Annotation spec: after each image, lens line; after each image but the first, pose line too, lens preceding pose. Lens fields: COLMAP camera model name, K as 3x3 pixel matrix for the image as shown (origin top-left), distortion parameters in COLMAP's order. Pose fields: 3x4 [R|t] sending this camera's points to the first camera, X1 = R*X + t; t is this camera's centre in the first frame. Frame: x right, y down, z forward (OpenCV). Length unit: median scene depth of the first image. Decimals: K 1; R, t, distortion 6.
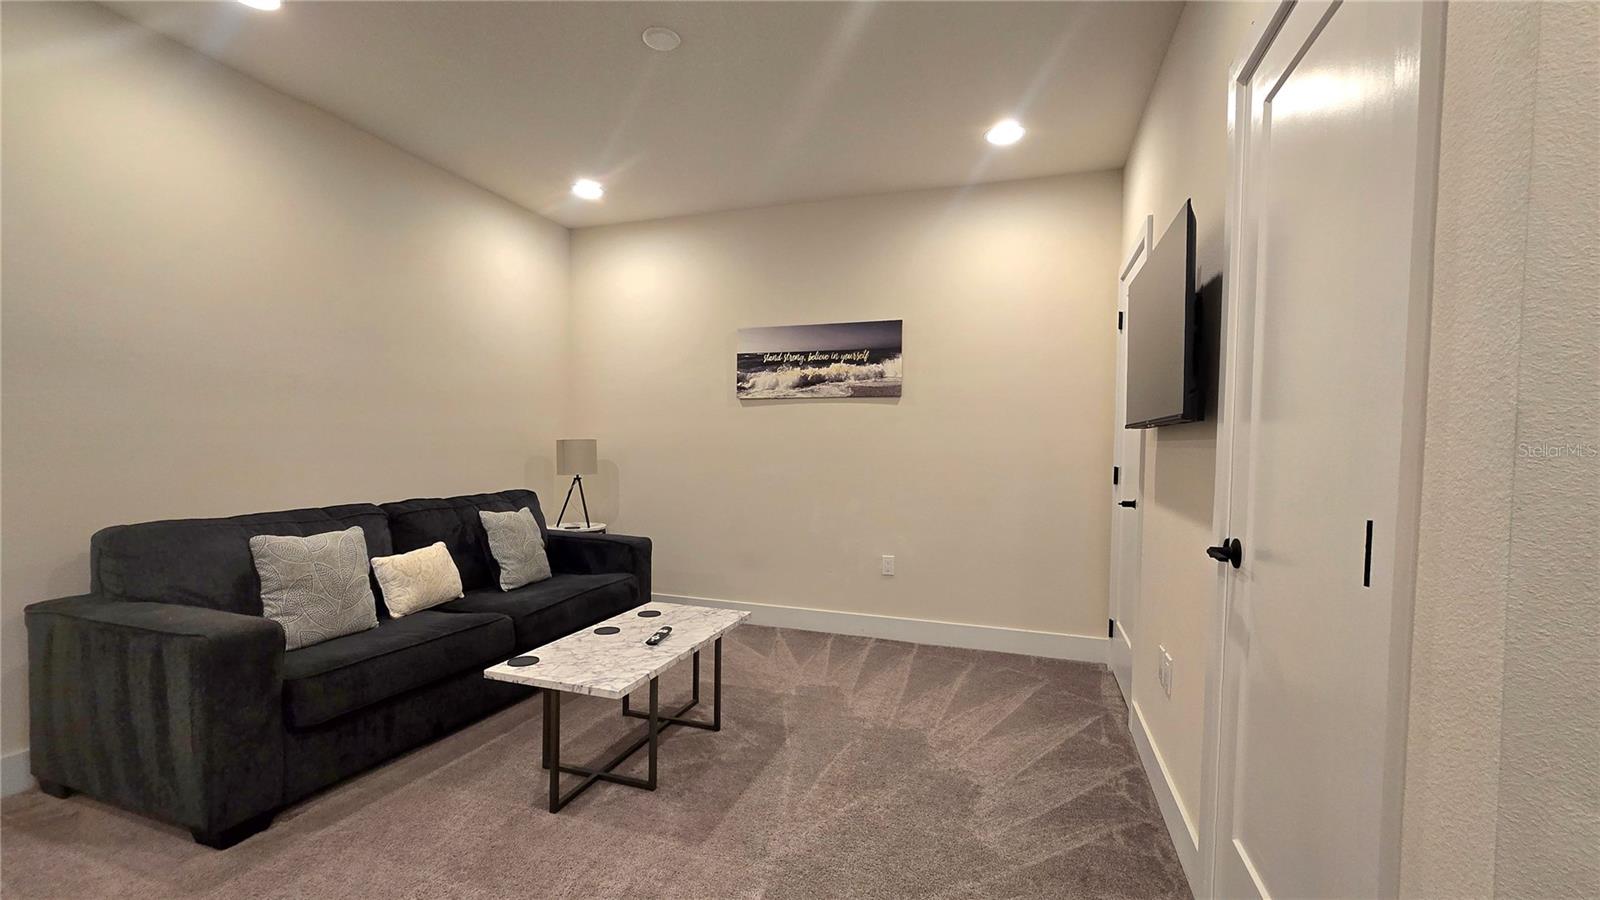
lens RADIAL K [[657.3, 0, 797.5], [0, 657.3, 447.3], [0, 0, 1]] dist [-0.015086, 0.005272]
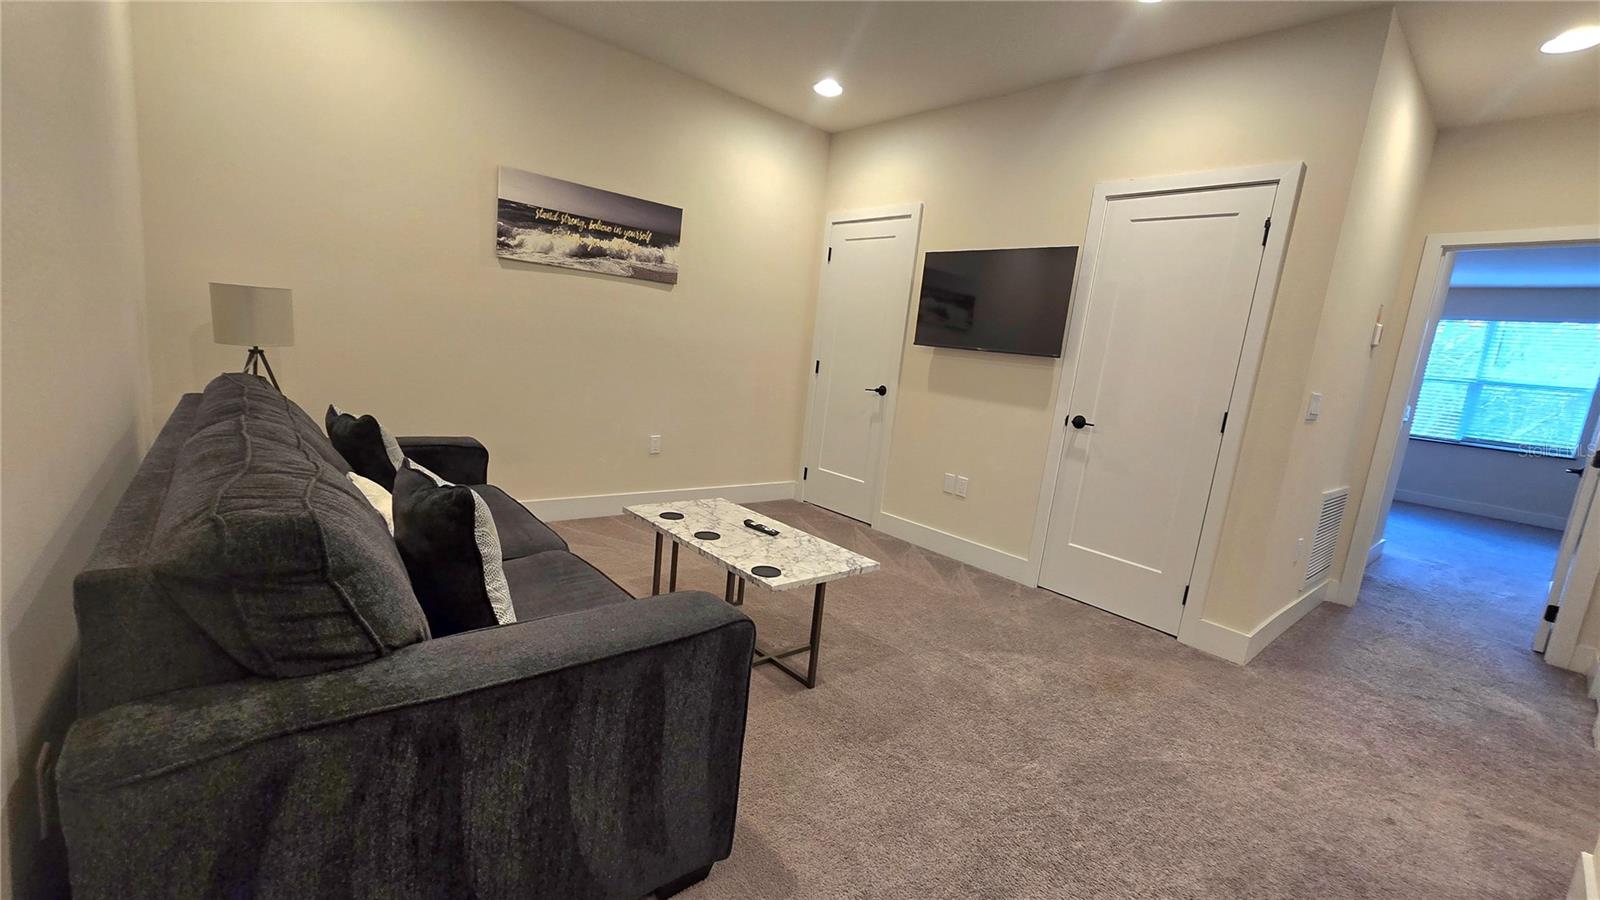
lens RADIAL K [[657.3, 0, 798.1], [0, 657.3, 458.6], [0, 0, 1]] dist [-0.015086, 0.005272]
pose [[0.505949, -0.107902, 0.855788, -0.644970], [-0.092335, 0.979669, 0.178111, -0.009682], [-0.857607, -0.169135, 0.485699, 0.269771]]
